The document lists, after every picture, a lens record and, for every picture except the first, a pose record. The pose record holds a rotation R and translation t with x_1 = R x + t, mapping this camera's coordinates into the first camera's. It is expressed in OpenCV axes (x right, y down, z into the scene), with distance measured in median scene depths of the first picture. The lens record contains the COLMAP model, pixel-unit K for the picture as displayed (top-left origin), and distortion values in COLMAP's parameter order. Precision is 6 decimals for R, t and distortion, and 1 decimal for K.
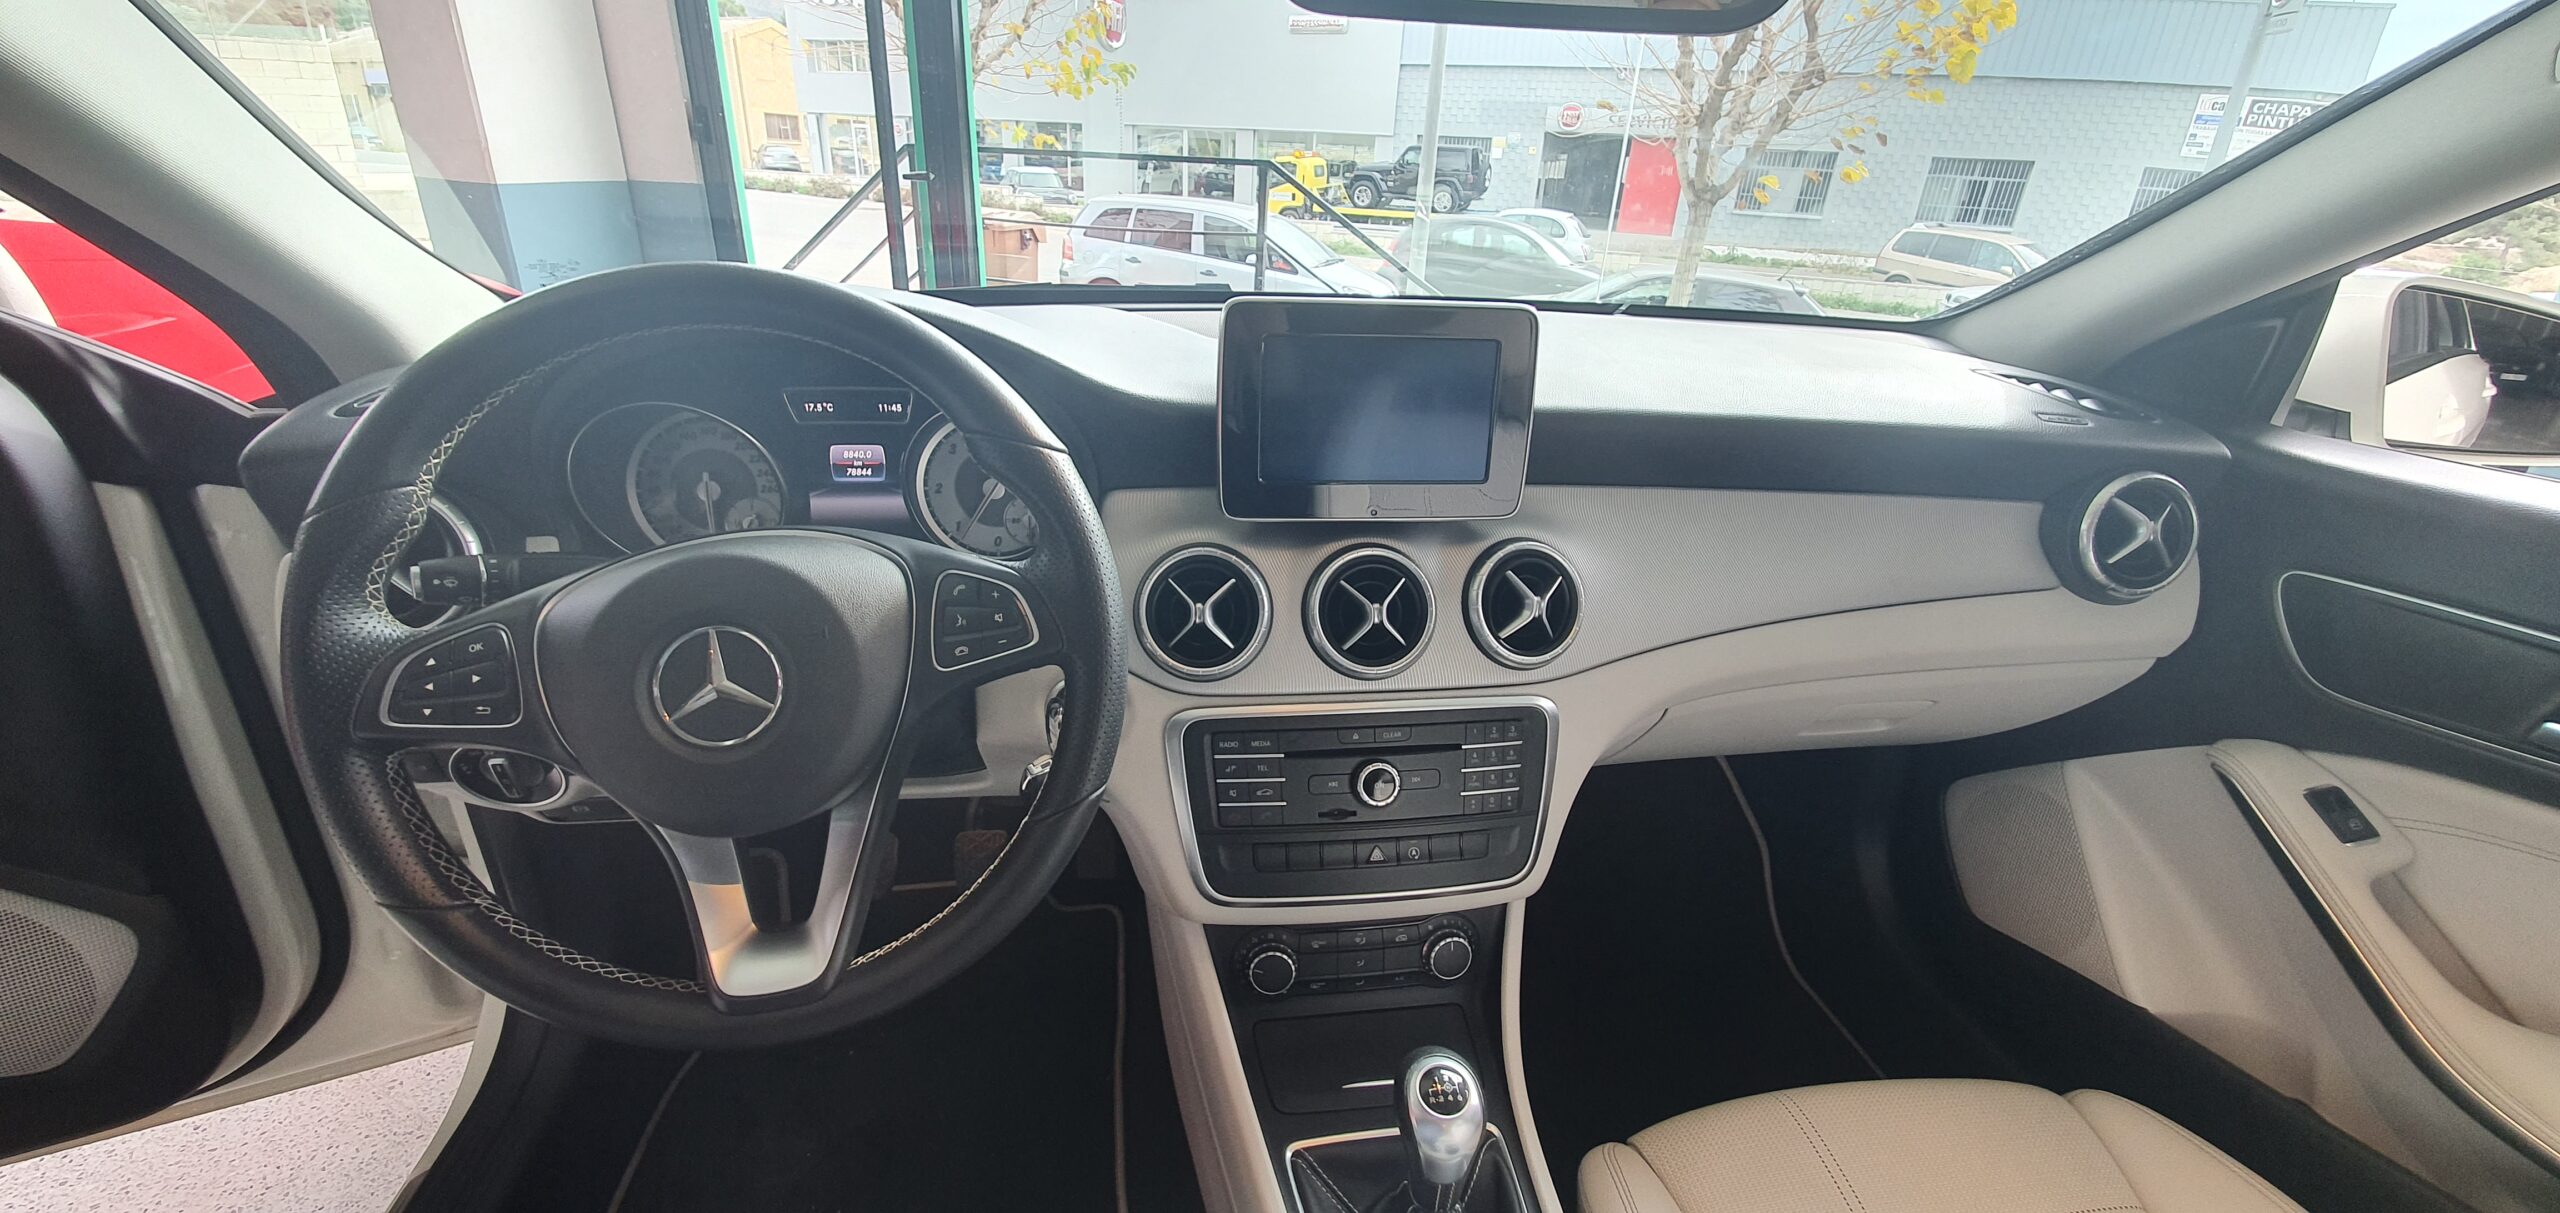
lens RADIAL K [[1033.0, 0, 1279.7], [0, 1033.0, 653.0], [0, 0, 1]] dist [0.002102, 0.000113]
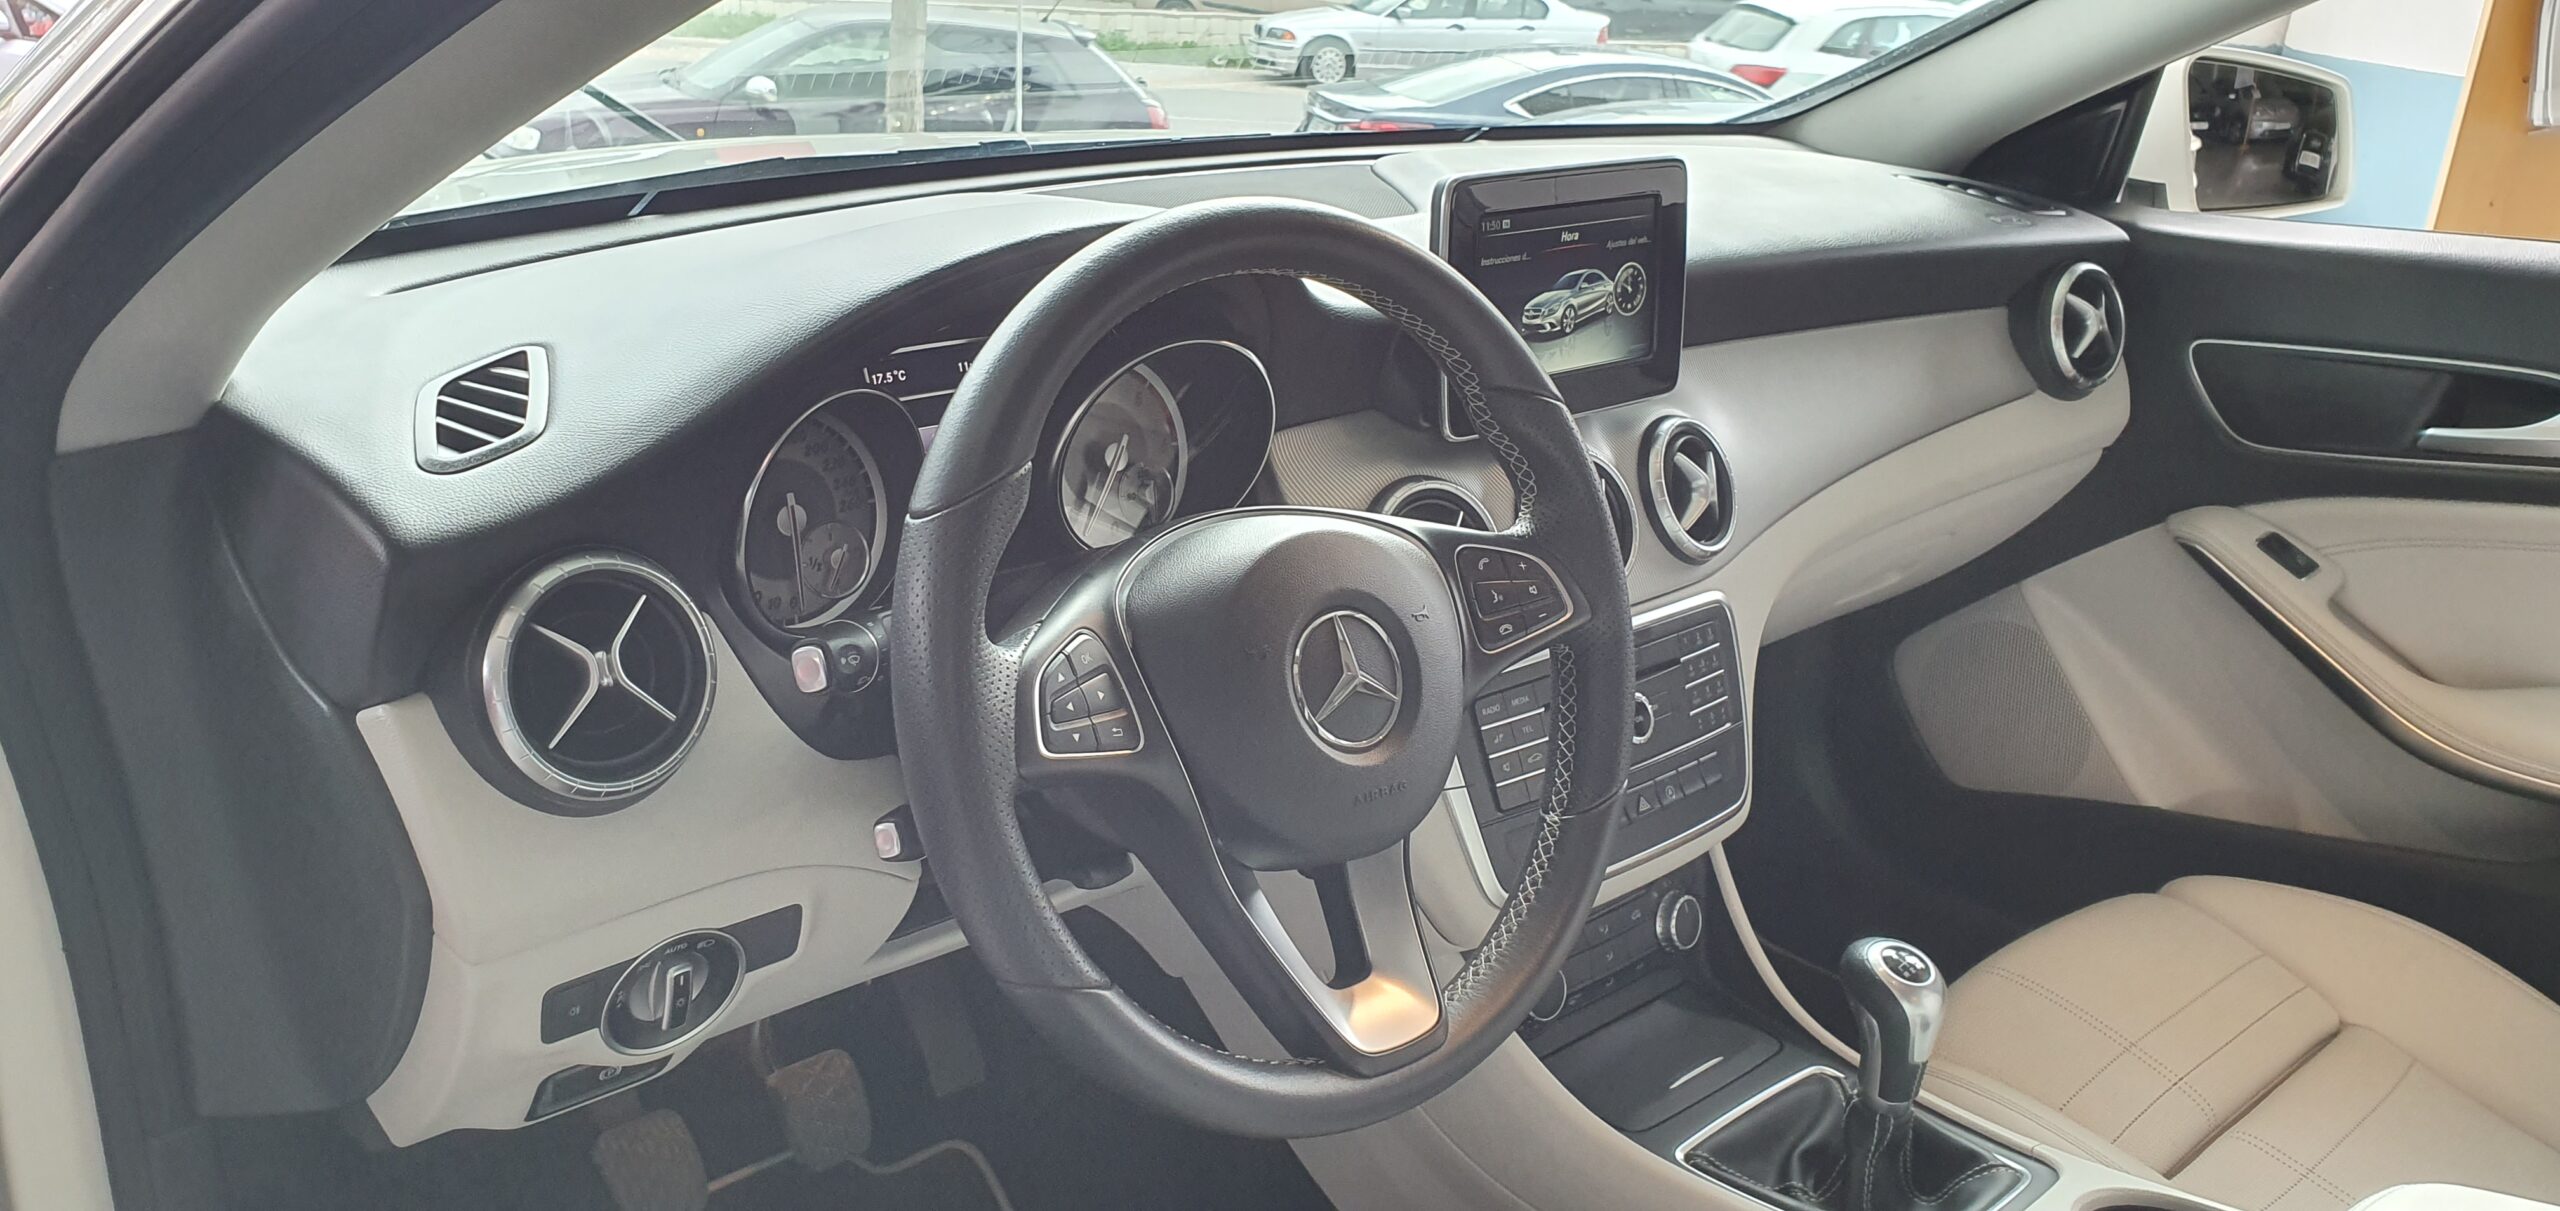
lens RADIAL K [[2030.6, 0, 1265.5], [0, 2030.6, 641.1], [0, 0, 1]] dist [0.117932, -0.268088]
pose [[0.828119, -0.201247, 0.523181, -0.915698], [0.226283, 0.973923, 0.016456, -0.030128], [-0.512849, 0.104759, 0.852063, -0.248608]]
